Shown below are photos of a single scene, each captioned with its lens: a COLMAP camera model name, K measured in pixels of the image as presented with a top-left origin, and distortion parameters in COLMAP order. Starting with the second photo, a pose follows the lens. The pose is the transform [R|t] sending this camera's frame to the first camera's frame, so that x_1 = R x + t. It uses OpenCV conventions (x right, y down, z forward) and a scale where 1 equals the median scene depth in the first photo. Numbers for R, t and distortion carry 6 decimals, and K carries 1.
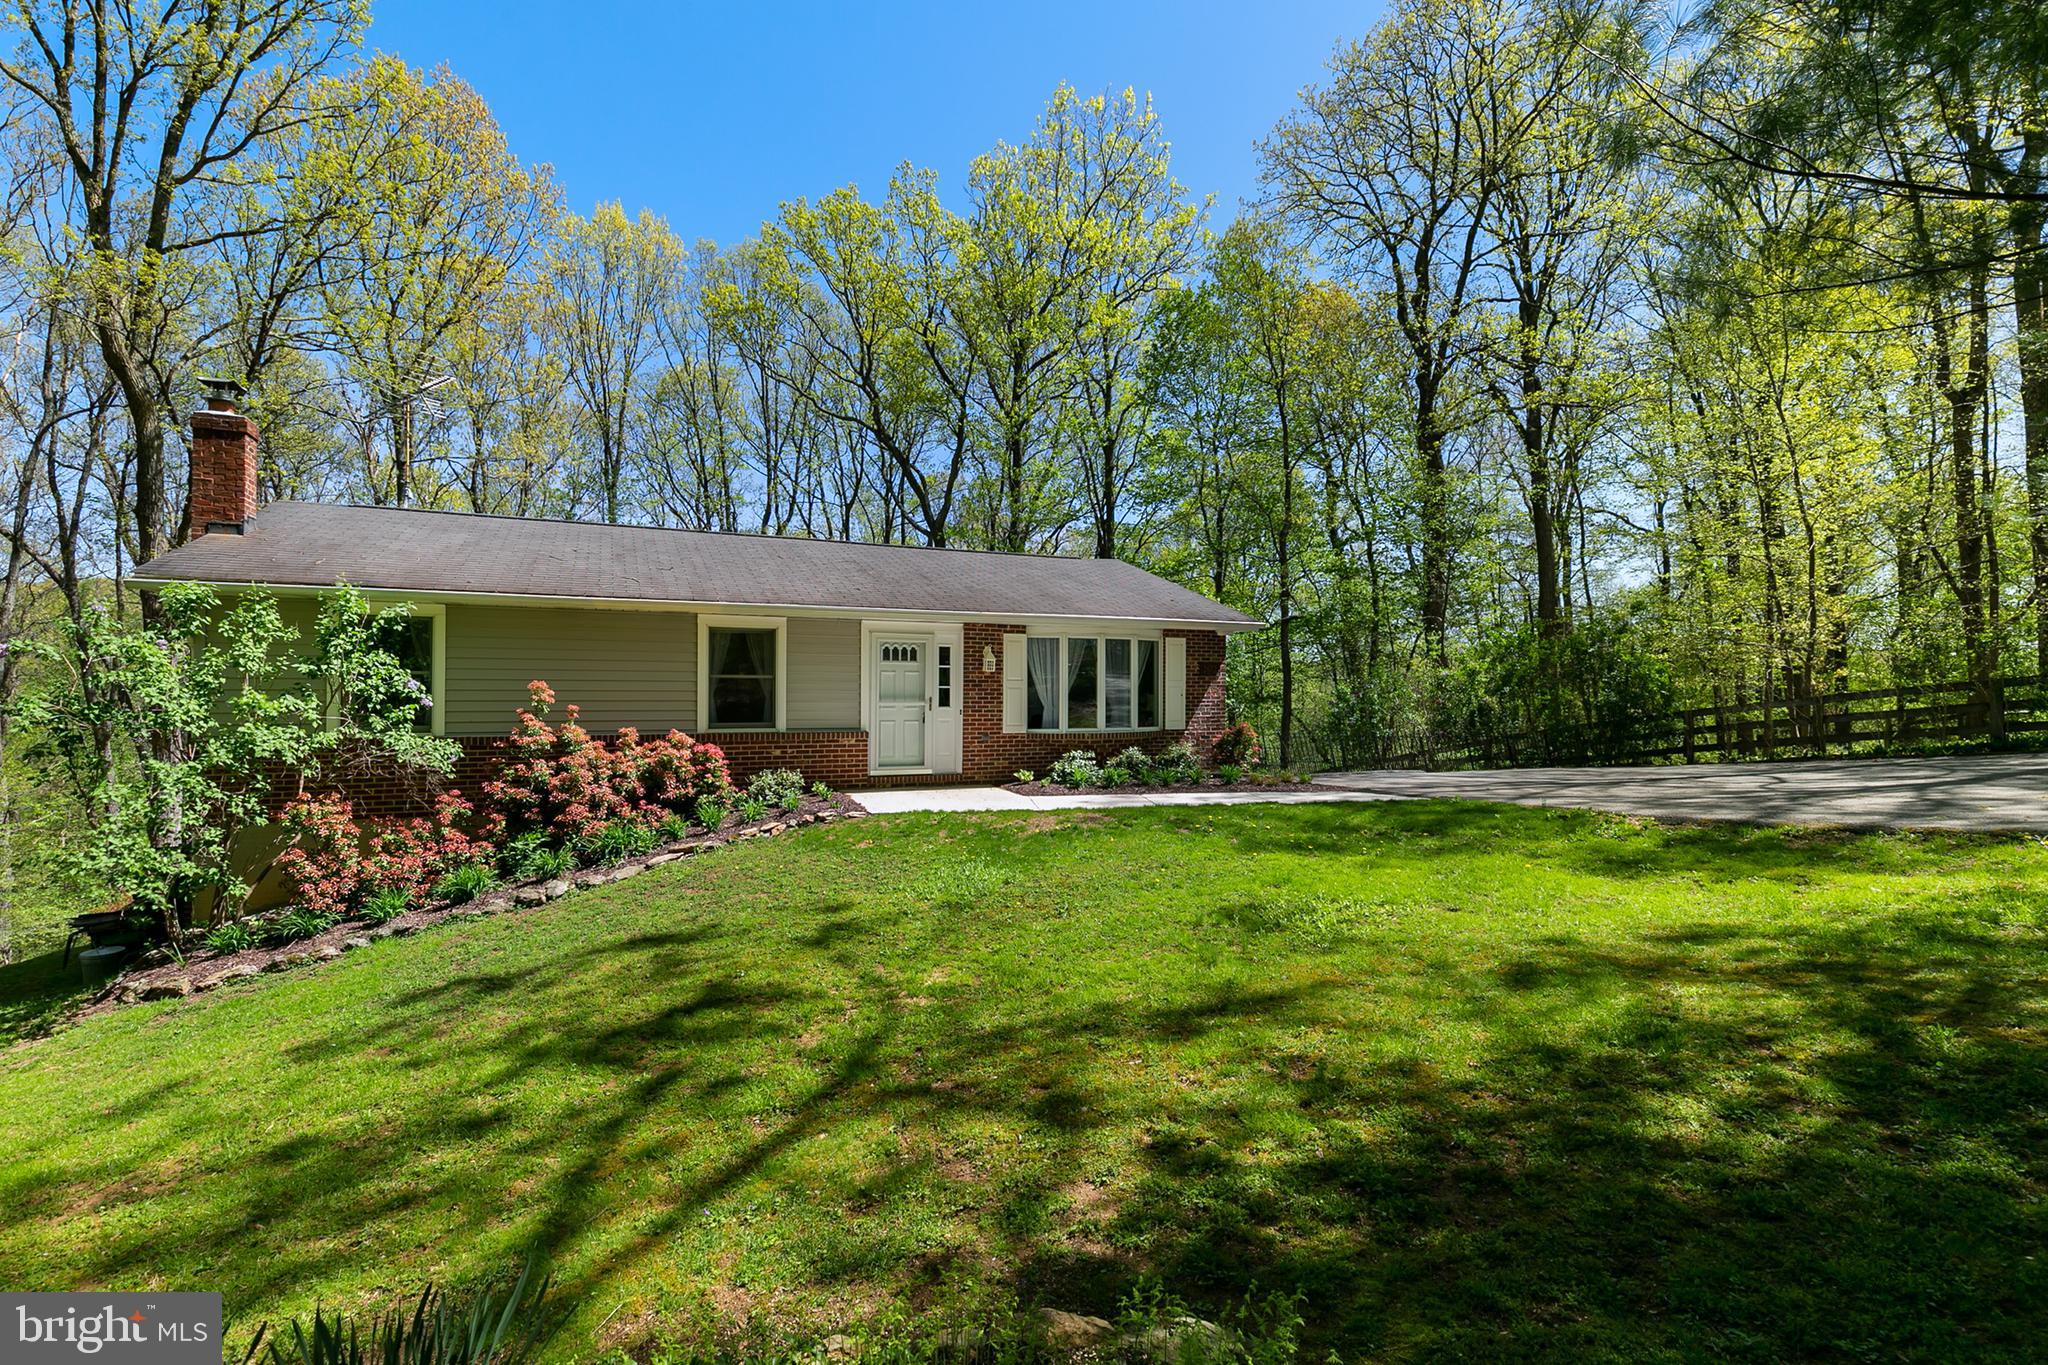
lens RADIAL K [[920.9, 0, 1025.4], [0, 920.9, 688.4], [0, 0, 1]] dist [0.009632, -0.004625]
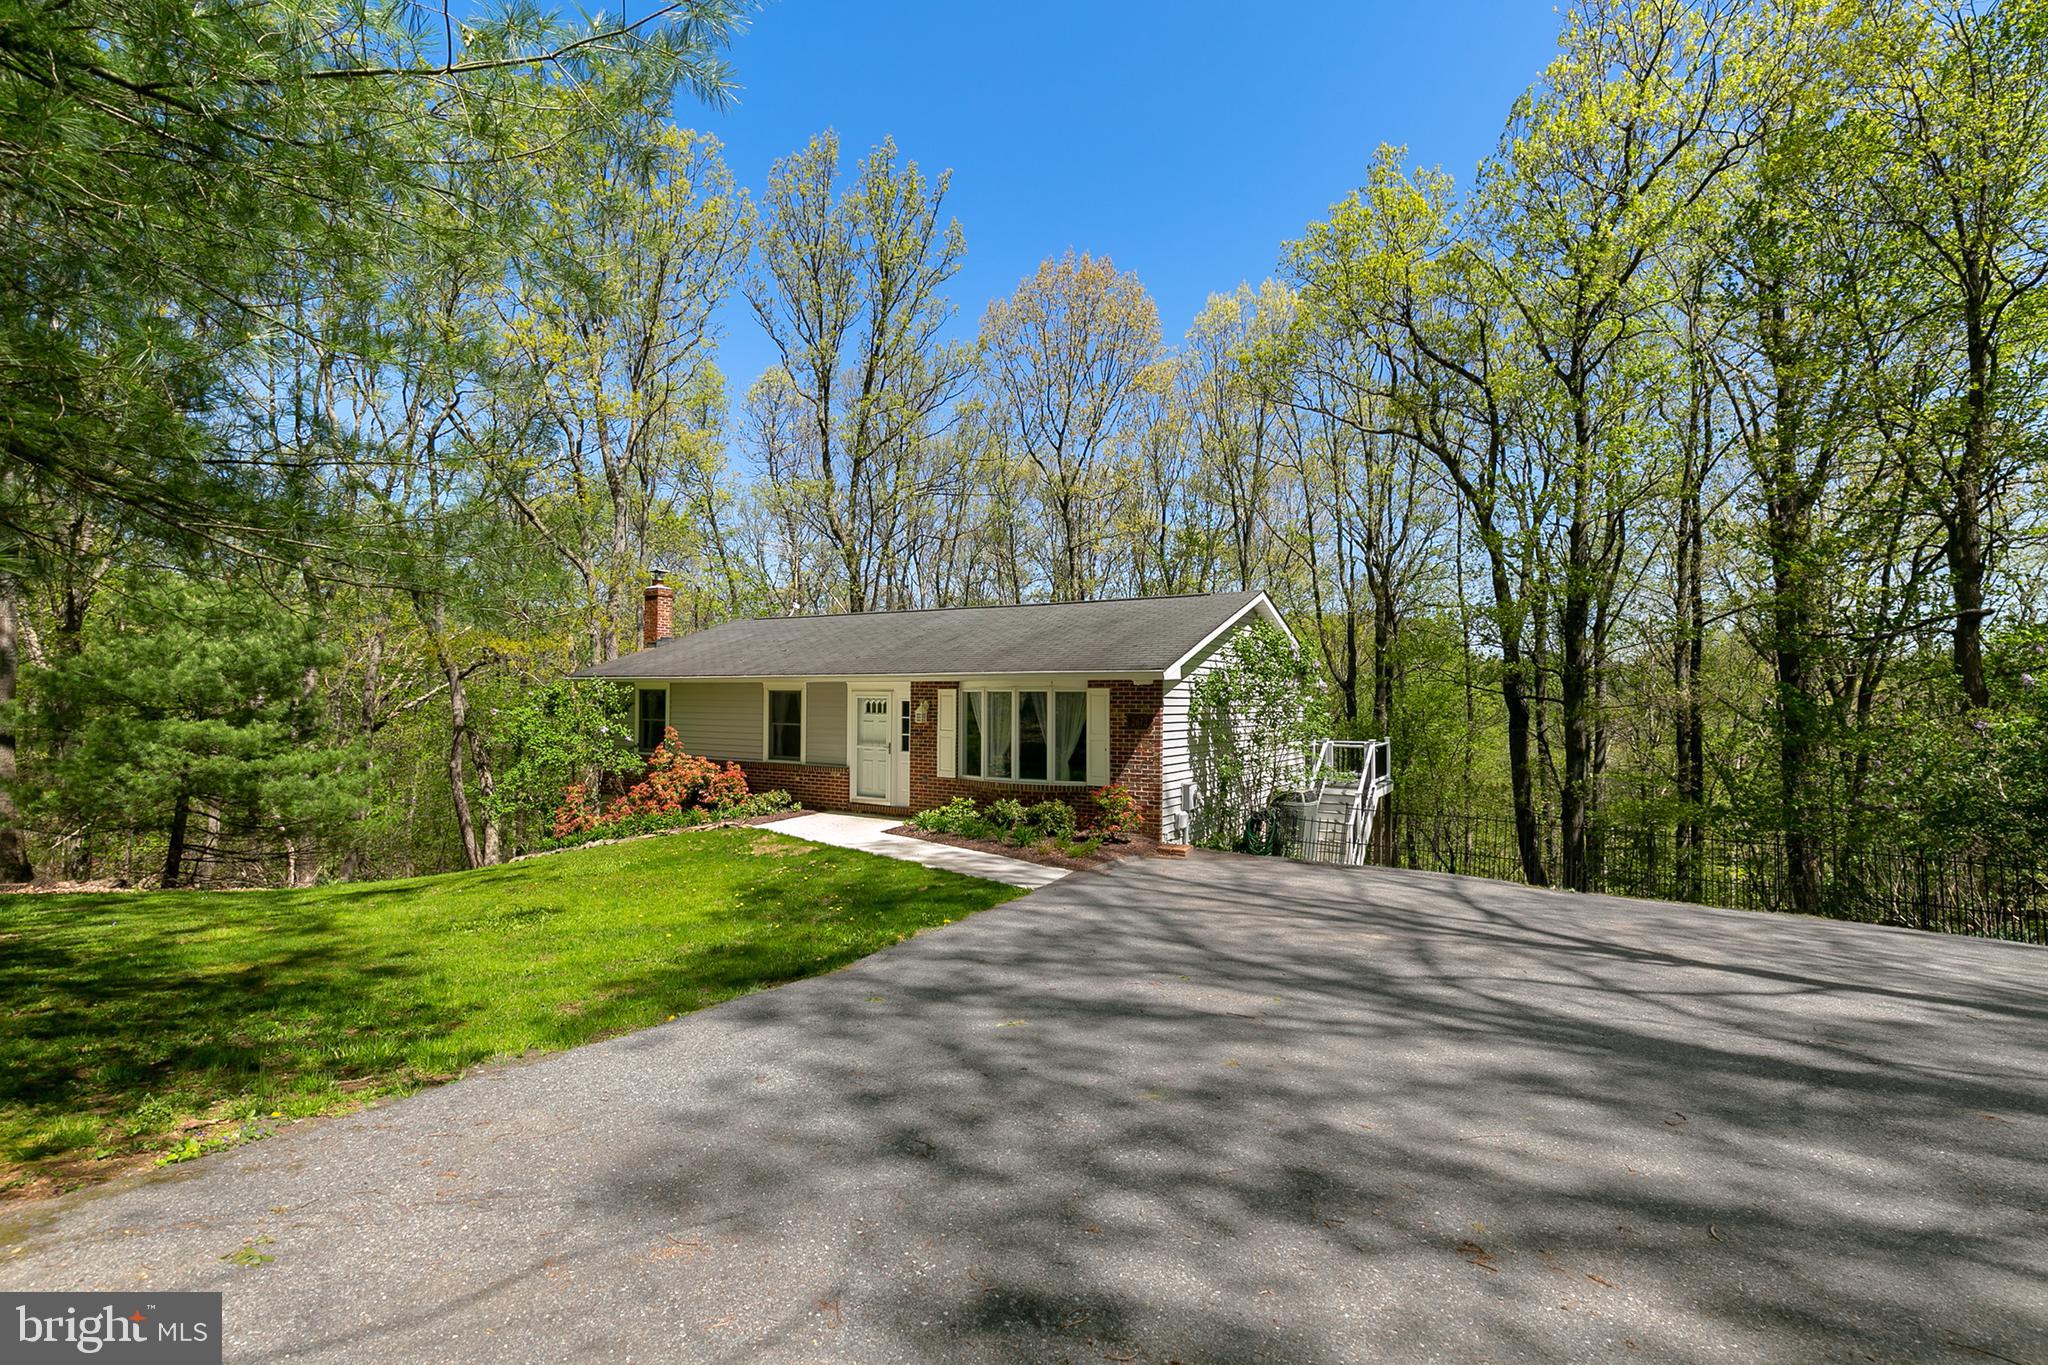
lens RADIAL K [[920.9, 0, 1033.3], [0, 920.9, 678.1], [0, 0, 1]] dist [0.009632, -0.004625]
pose [[0.562338, -0.017381, -0.826724, 1.095277], [-0.003421, 0.999722, -0.023345, -0.052504], [0.826900, 0.015956, 0.562122, 0.497786]]
